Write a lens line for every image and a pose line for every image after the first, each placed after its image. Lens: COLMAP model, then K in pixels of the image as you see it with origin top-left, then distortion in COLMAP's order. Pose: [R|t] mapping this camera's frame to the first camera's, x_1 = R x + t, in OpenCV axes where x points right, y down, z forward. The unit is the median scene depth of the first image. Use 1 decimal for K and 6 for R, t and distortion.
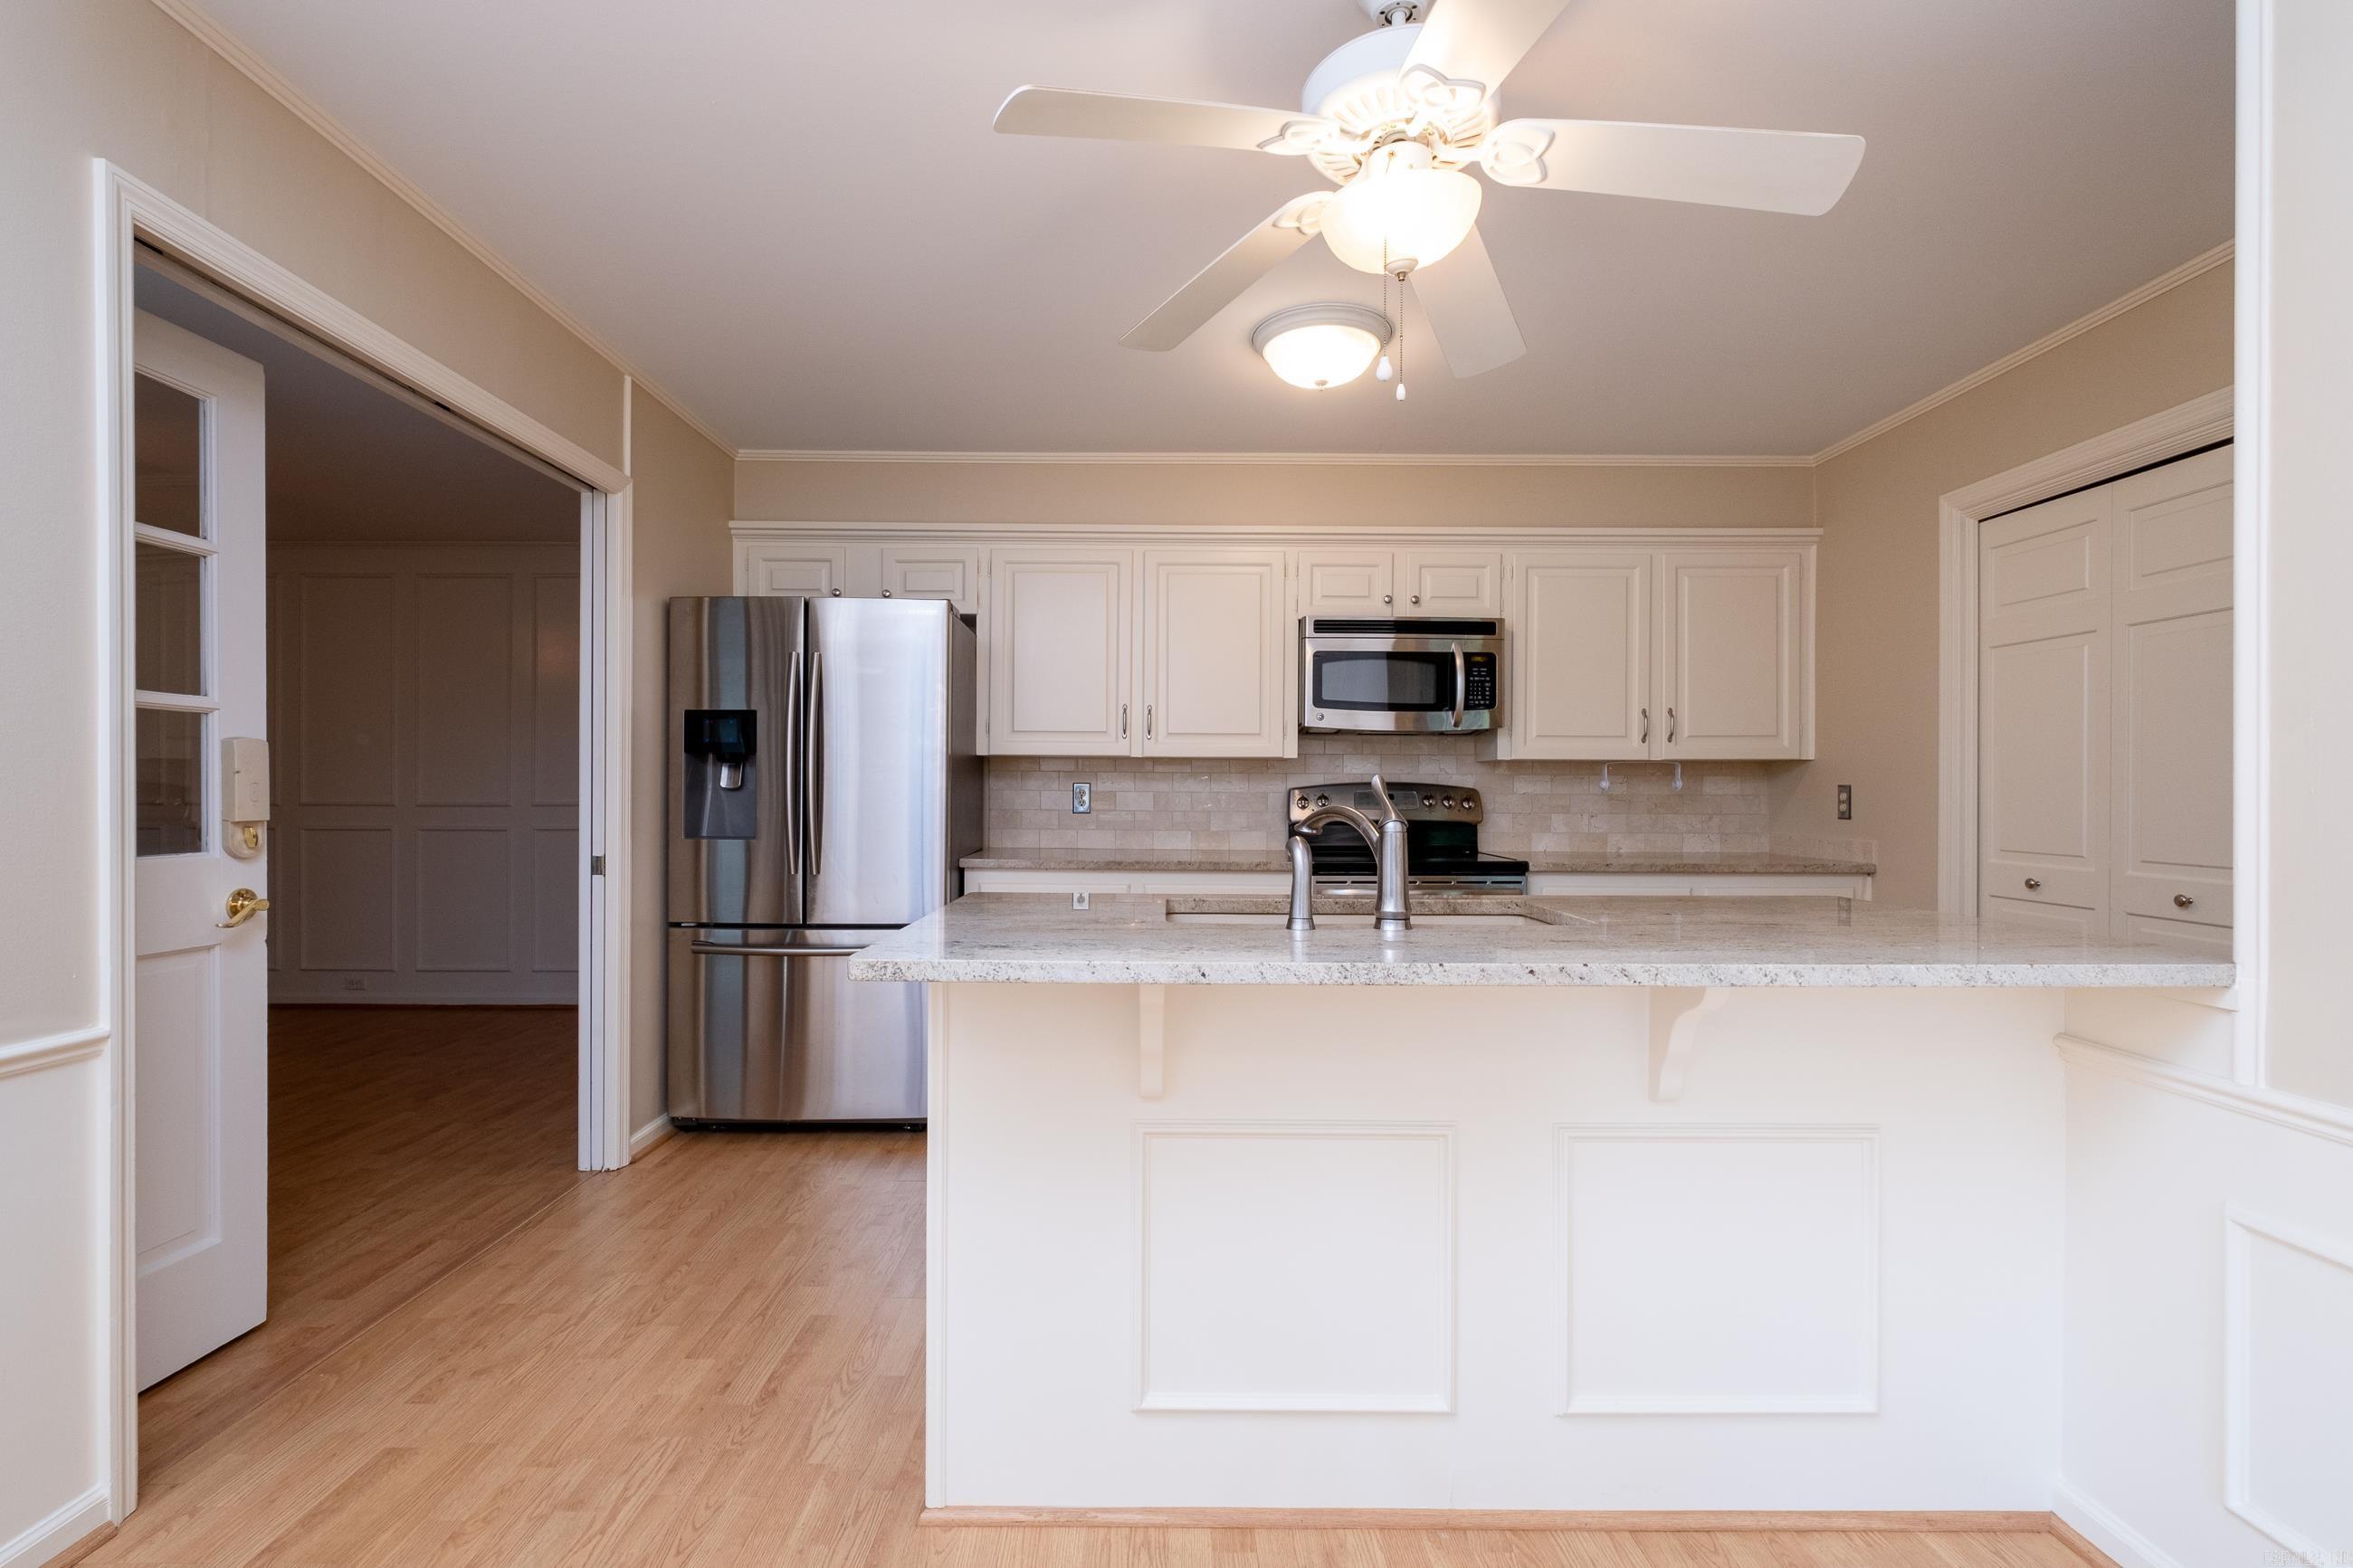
lens RADIAL K [[1070.6, 0, 1149.5], [0, 1070.6, 797.8], [0, 0, 1]] dist [-0.002760, 0.000192]
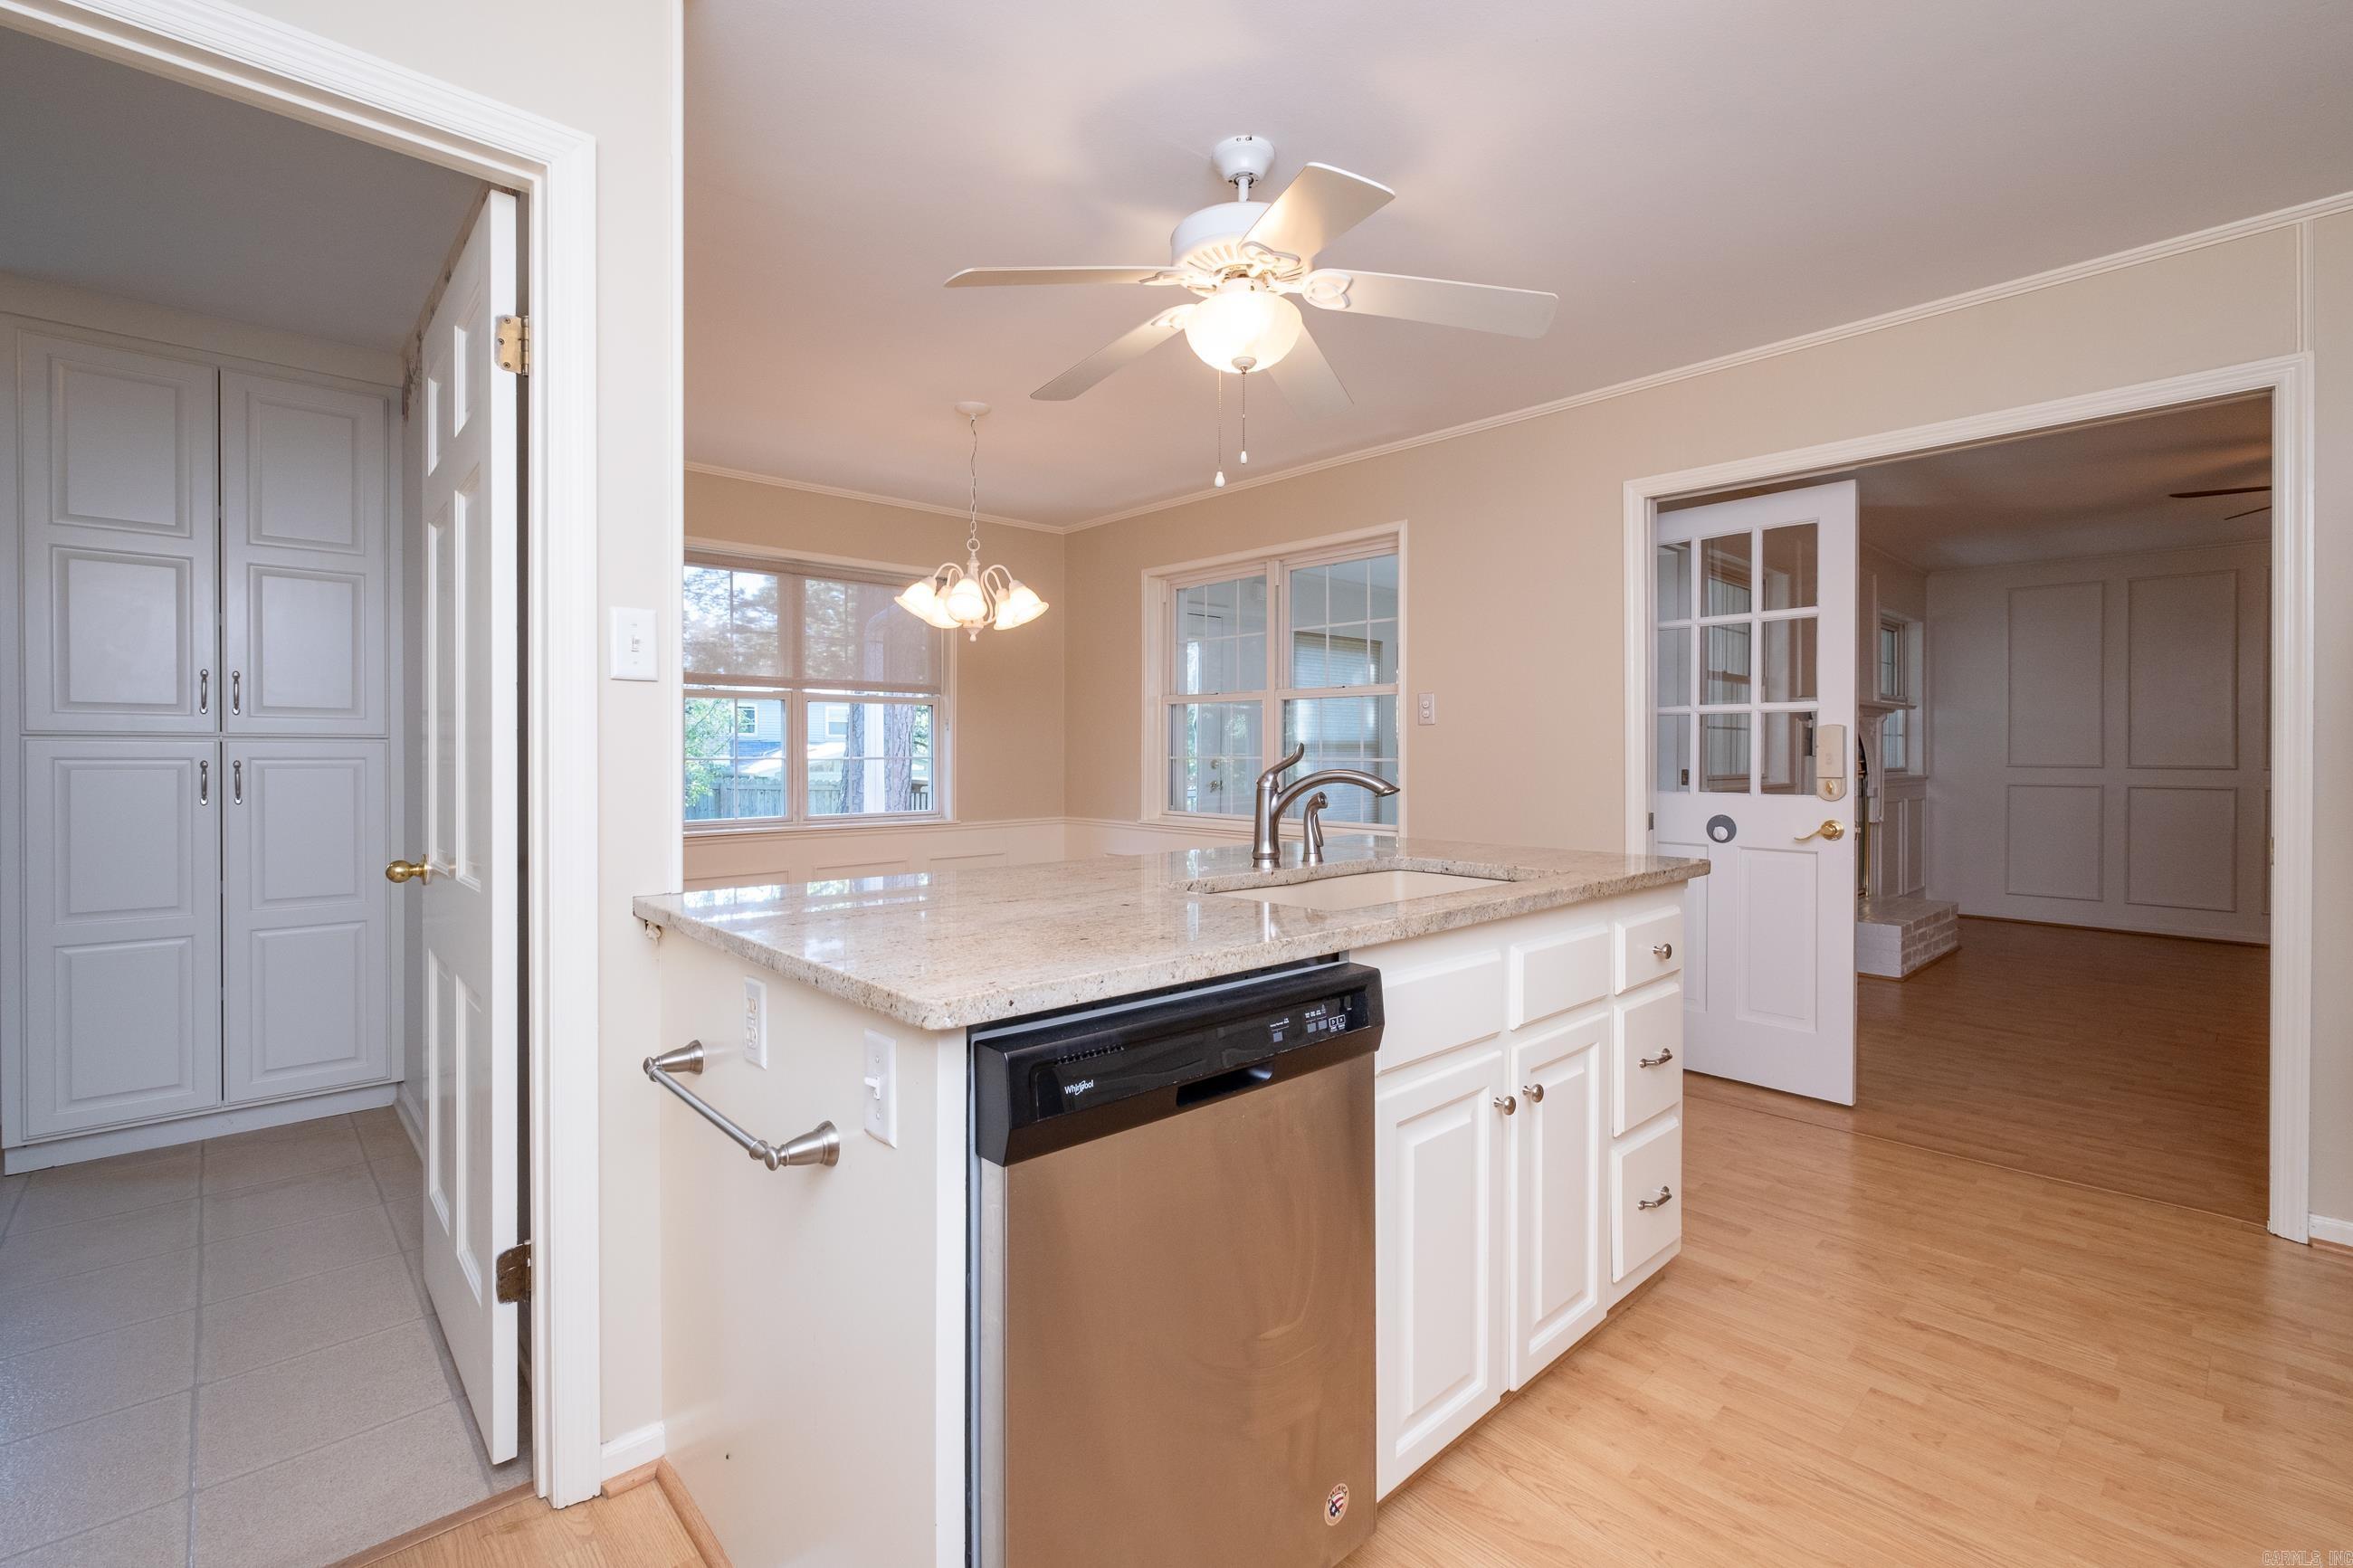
lens RADIAL K [[1043.9, 0, 1175.0], [0, 1043.9, 754.4], [0, 0, 1]] dist [-0.000870, -0.000141]
pose [[-0.734196, -0.003668, -0.678928, 0.508665], [-0.005260, 0.999986, 0.000286, -0.004139], [0.678917, 0.003781, -0.734205, 0.818205]]
